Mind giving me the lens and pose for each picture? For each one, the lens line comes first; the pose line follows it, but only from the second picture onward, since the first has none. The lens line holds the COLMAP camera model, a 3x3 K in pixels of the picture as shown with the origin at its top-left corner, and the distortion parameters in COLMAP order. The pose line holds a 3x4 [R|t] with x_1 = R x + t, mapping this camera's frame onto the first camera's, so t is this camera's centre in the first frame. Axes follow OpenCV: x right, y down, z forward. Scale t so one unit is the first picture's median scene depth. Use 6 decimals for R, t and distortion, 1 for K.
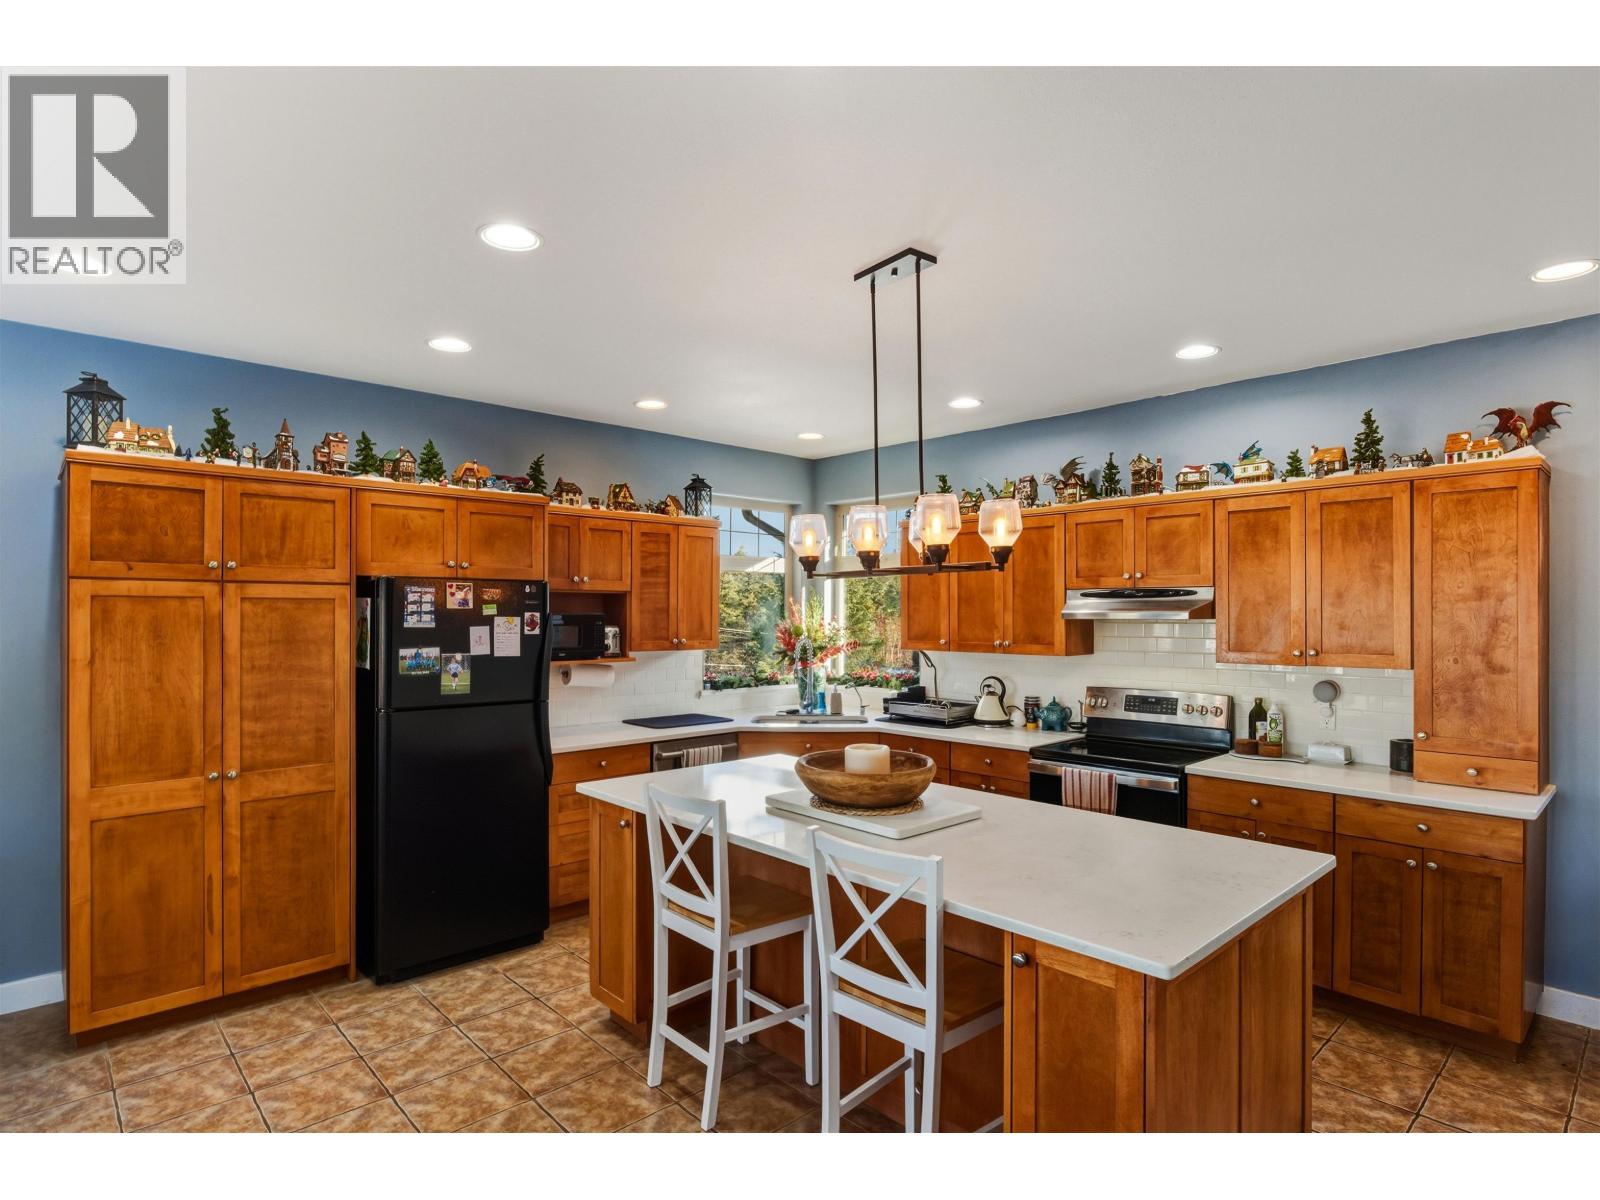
lens RADIAL K [[855.8, 0, 800.0], [0, 855.8, 600.0], [0, 0, 1]] dist [0.000370, 0.000518]
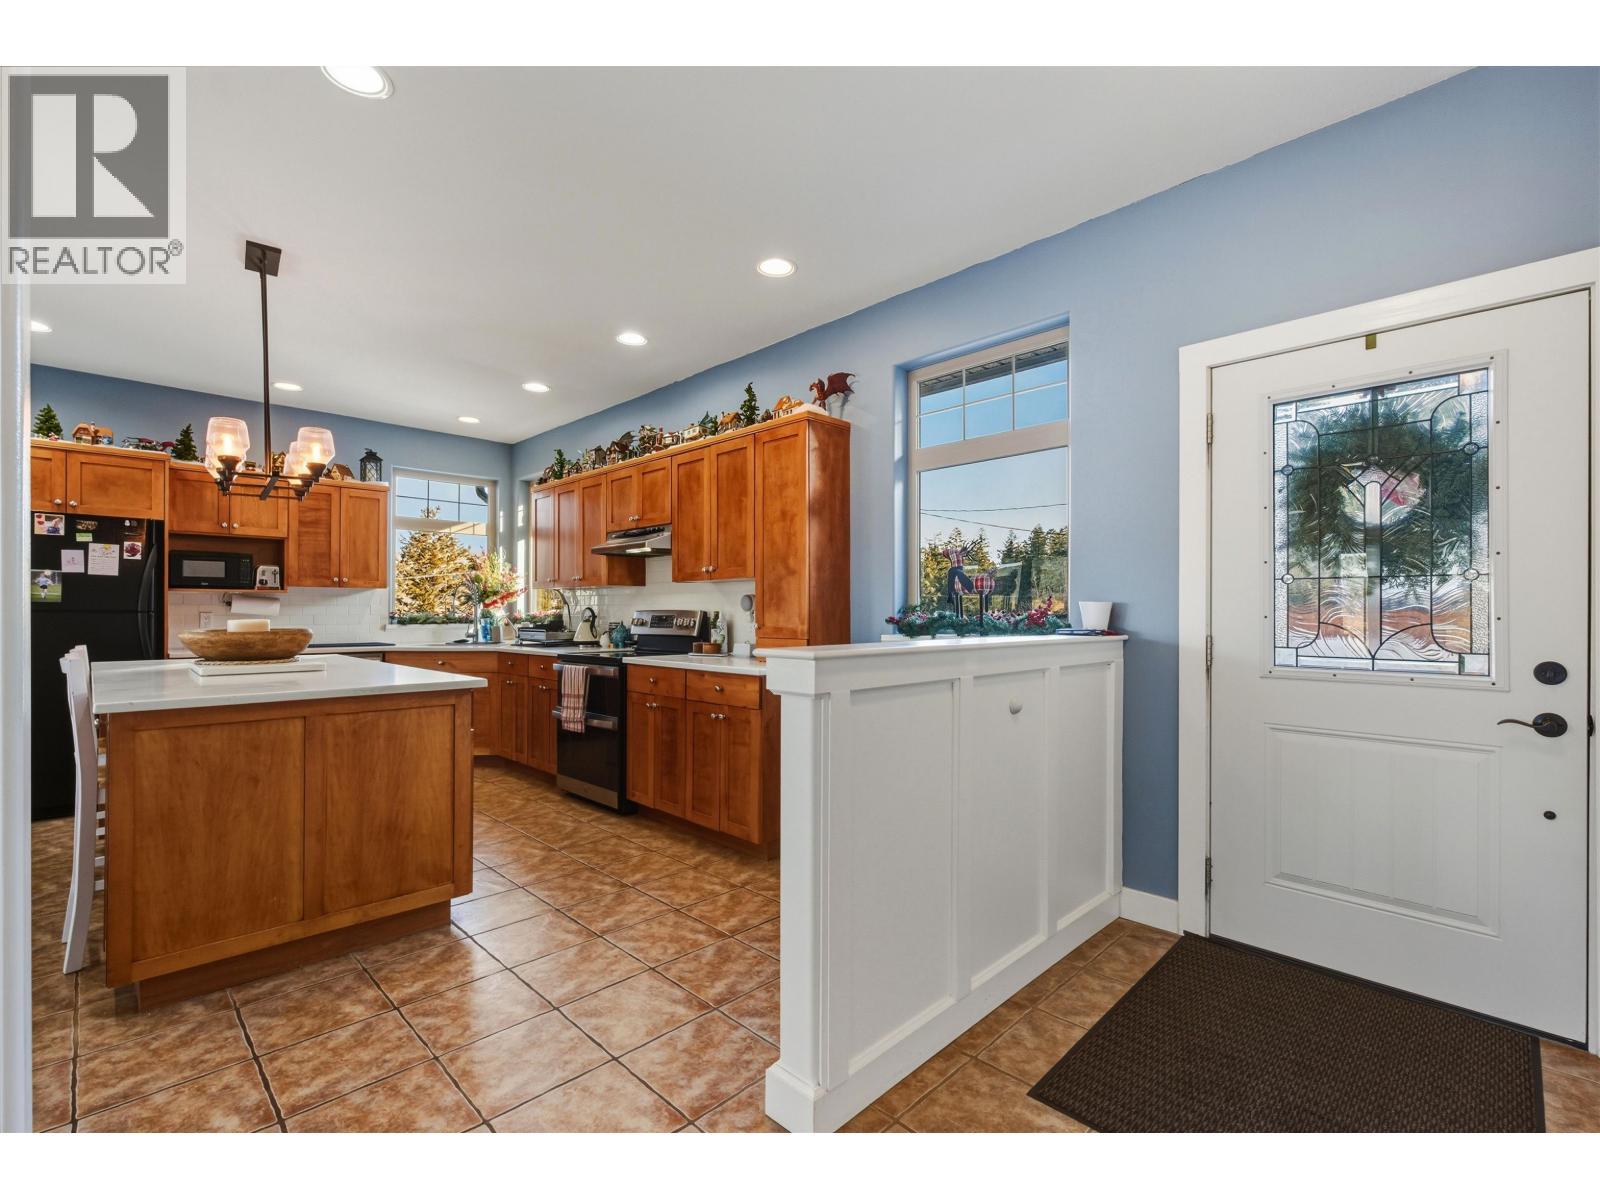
lens RADIAL K [[723.5, 0, 801.5], [0, 723.5, 604.1], [0, 0, 1]] dist [0.000355, 0.000805]
pose [[0.999621, 0.000875, 0.027530, 0.642004], [-0.000945, 0.999996, 0.002524, 0.102110], [-0.027527, -0.002549, 0.999618, -0.096206]]
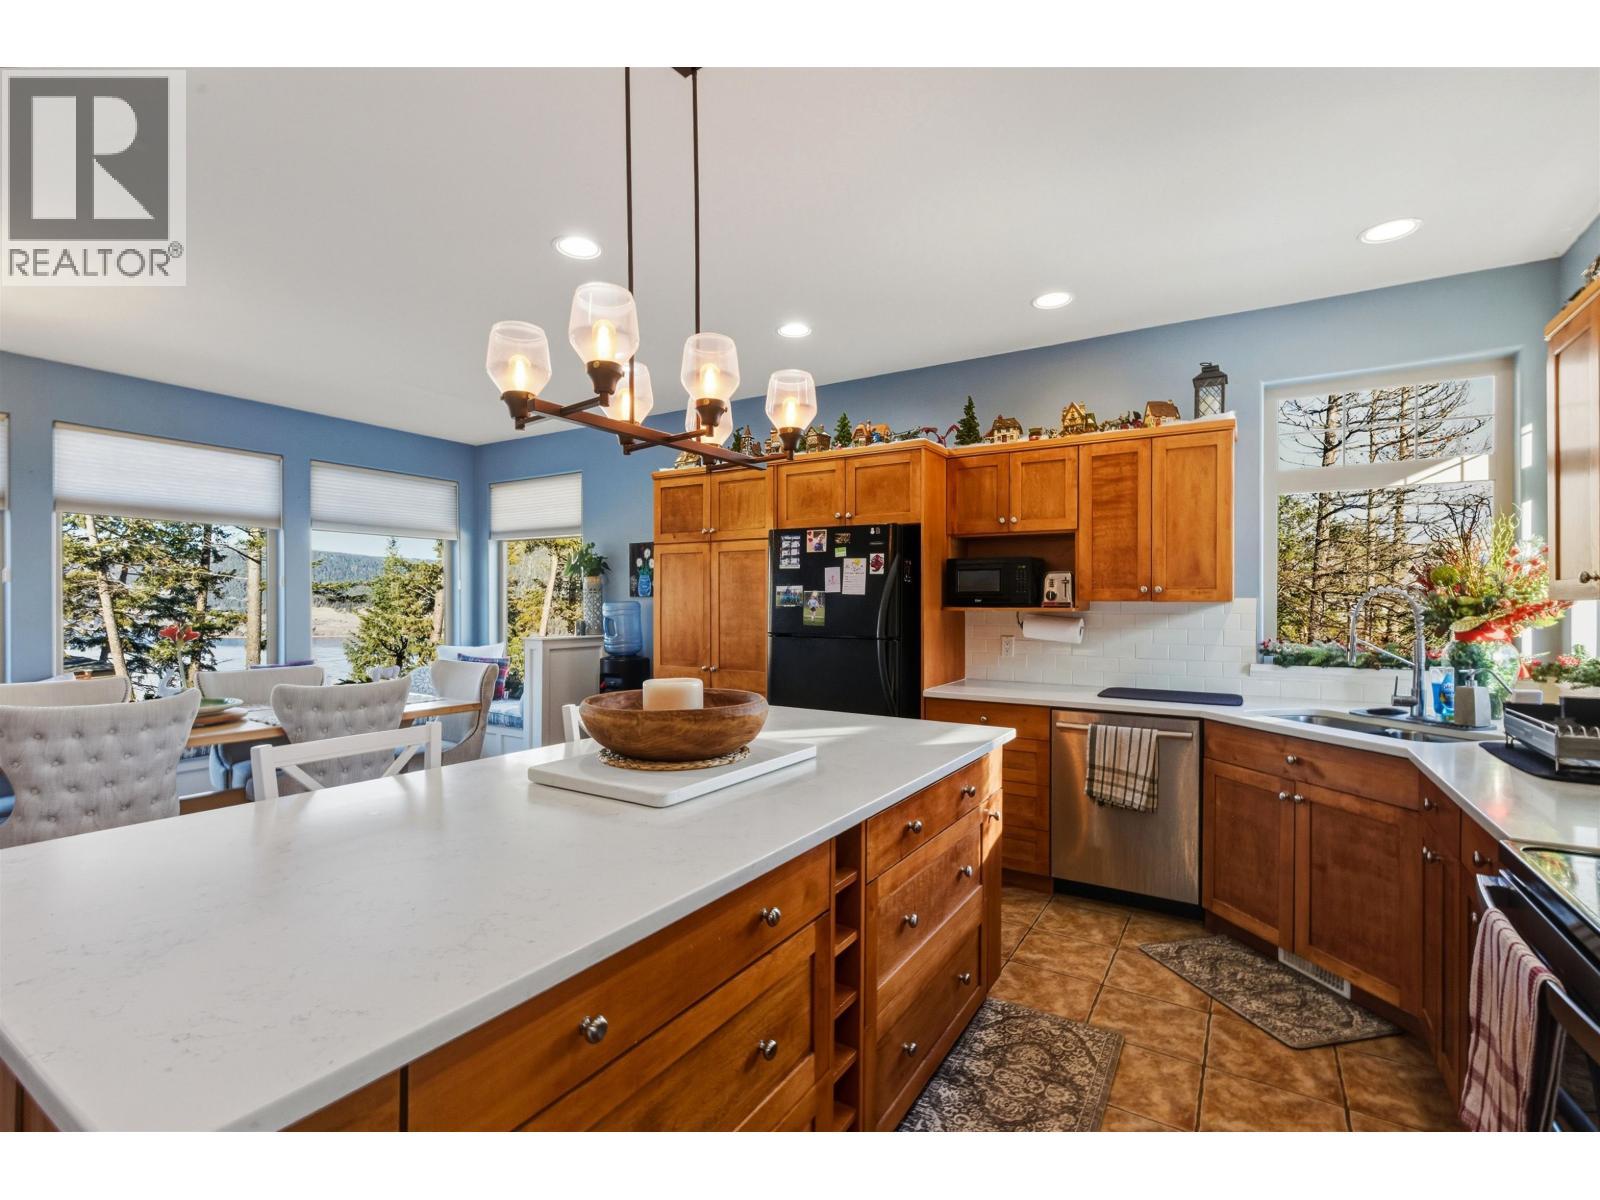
lens RADIAL K [[723.5, 0, 801.5], [0, 723.5, 604.1], [0, 0, 1]] dist [0.000355, 0.000805]
pose [[0.262348, -0.001238, -0.964973, 0.510000], [0.007585, 0.999971, 0.000779, 0.074550], [0.964944, -0.007524, 0.262350, 0.676076]]
